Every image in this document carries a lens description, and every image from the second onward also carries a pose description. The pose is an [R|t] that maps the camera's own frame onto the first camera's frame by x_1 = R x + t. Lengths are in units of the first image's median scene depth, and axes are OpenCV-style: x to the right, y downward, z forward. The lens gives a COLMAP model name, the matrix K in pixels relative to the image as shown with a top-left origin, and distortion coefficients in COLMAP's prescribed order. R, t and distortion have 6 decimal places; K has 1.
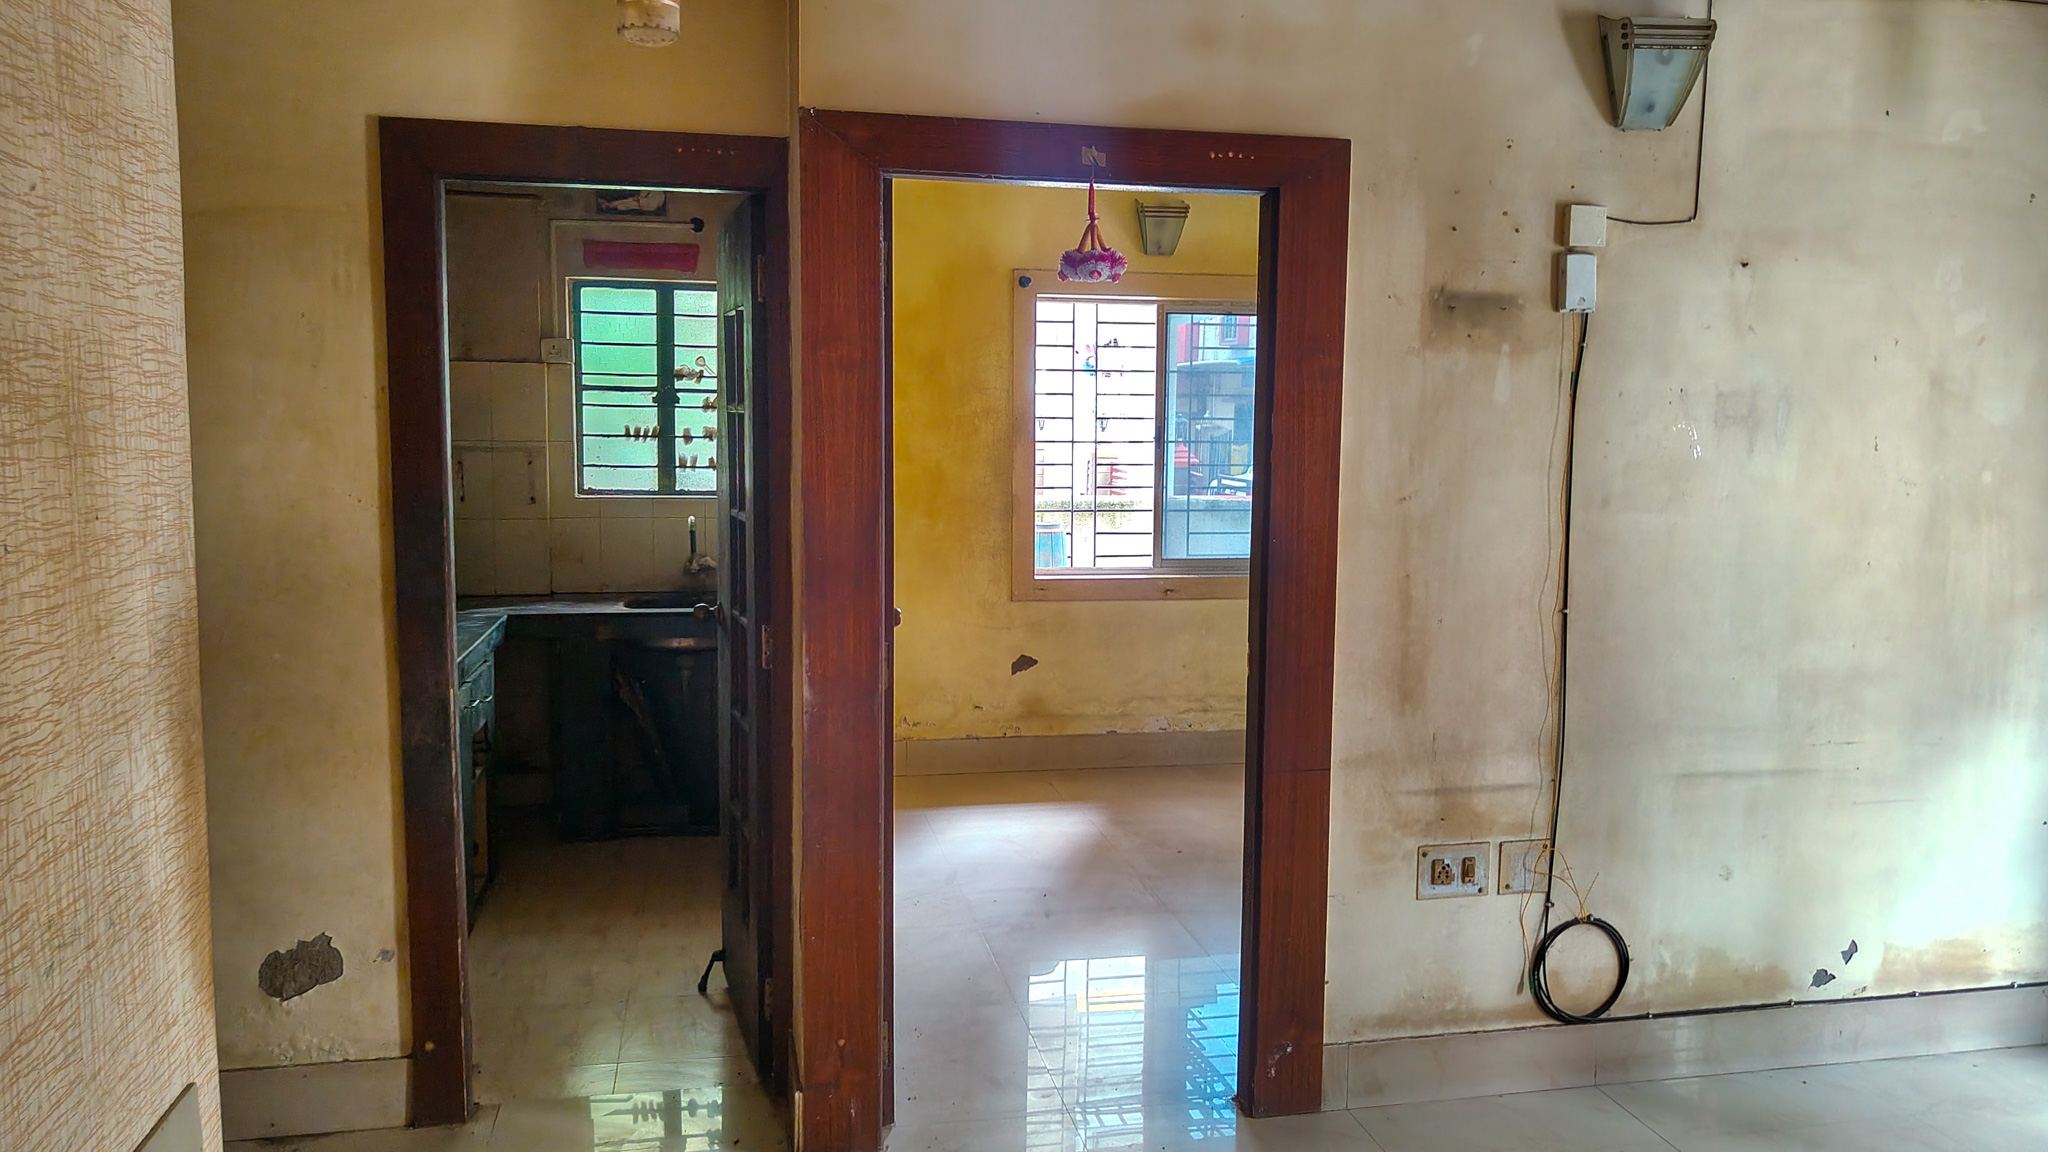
lens RADIAL K [[1438.0, 0, 1021.3], [0, 1438.0, 558.1], [0, 0, 1]] dist [-0.001273, -0.000800]
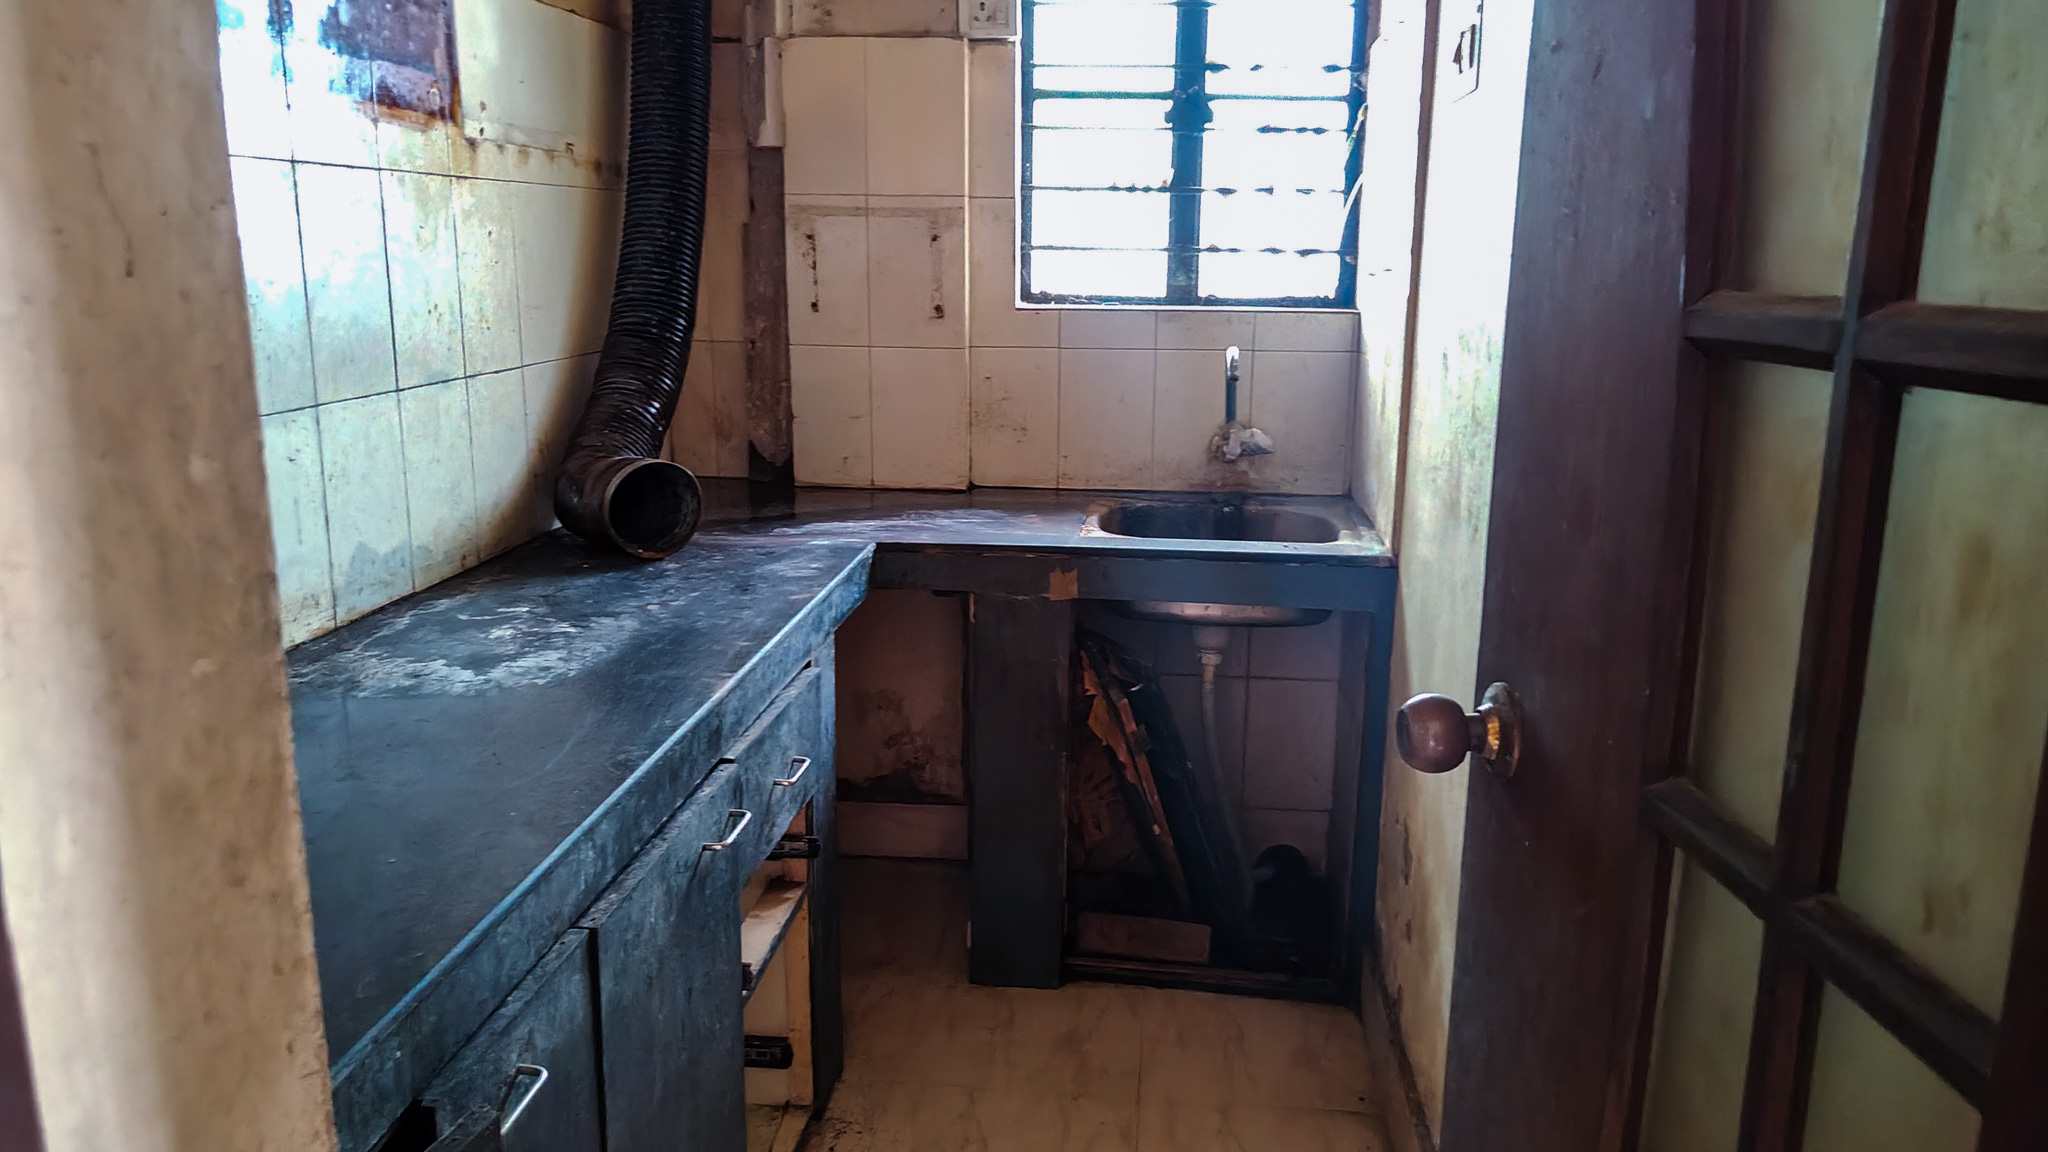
lens RADIAL K [[1463.5, 0, 1024.0], [0, 1463.5, 576.0], [0, 0, 1]] dist [0.020719, -0.006884]
pose [[0.953609, 0.064544, -0.294046, -0.218951], [-0.027117, 0.991192, 0.129628, -0.021880], [0.299823, -0.115640, 0.946960, 0.737324]]
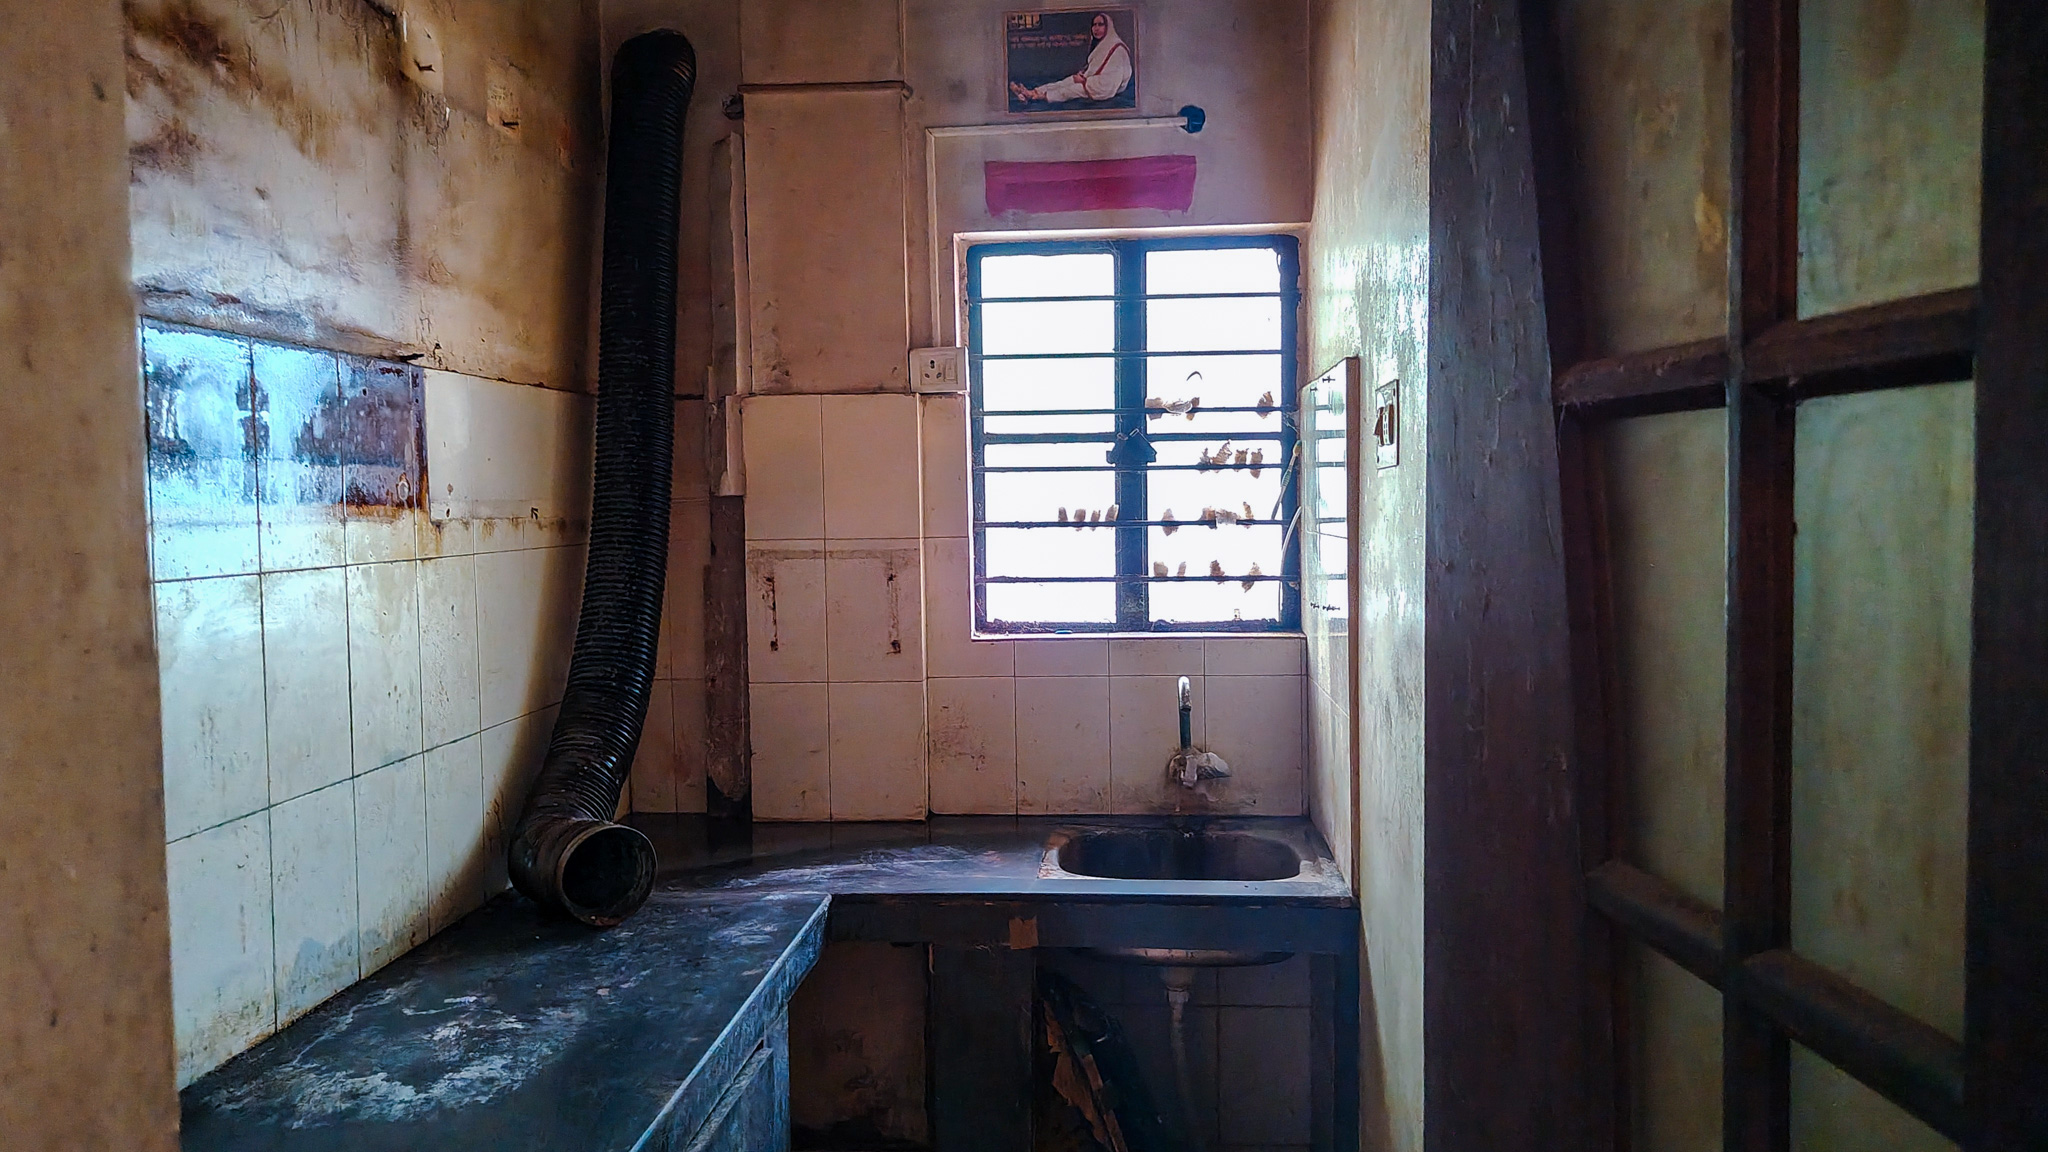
lens RADIAL K [[1460.6, 0, 1012.1], [0, 1460.6, 581.8], [0, 0, 1]] dist [0.022428, -0.014494]
pose [[0.958144, -0.009991, -0.286112, -0.212329], [-0.000691, 0.999307, -0.037209, -0.067166], [0.286286, 0.035849, 0.957473, 0.735818]]
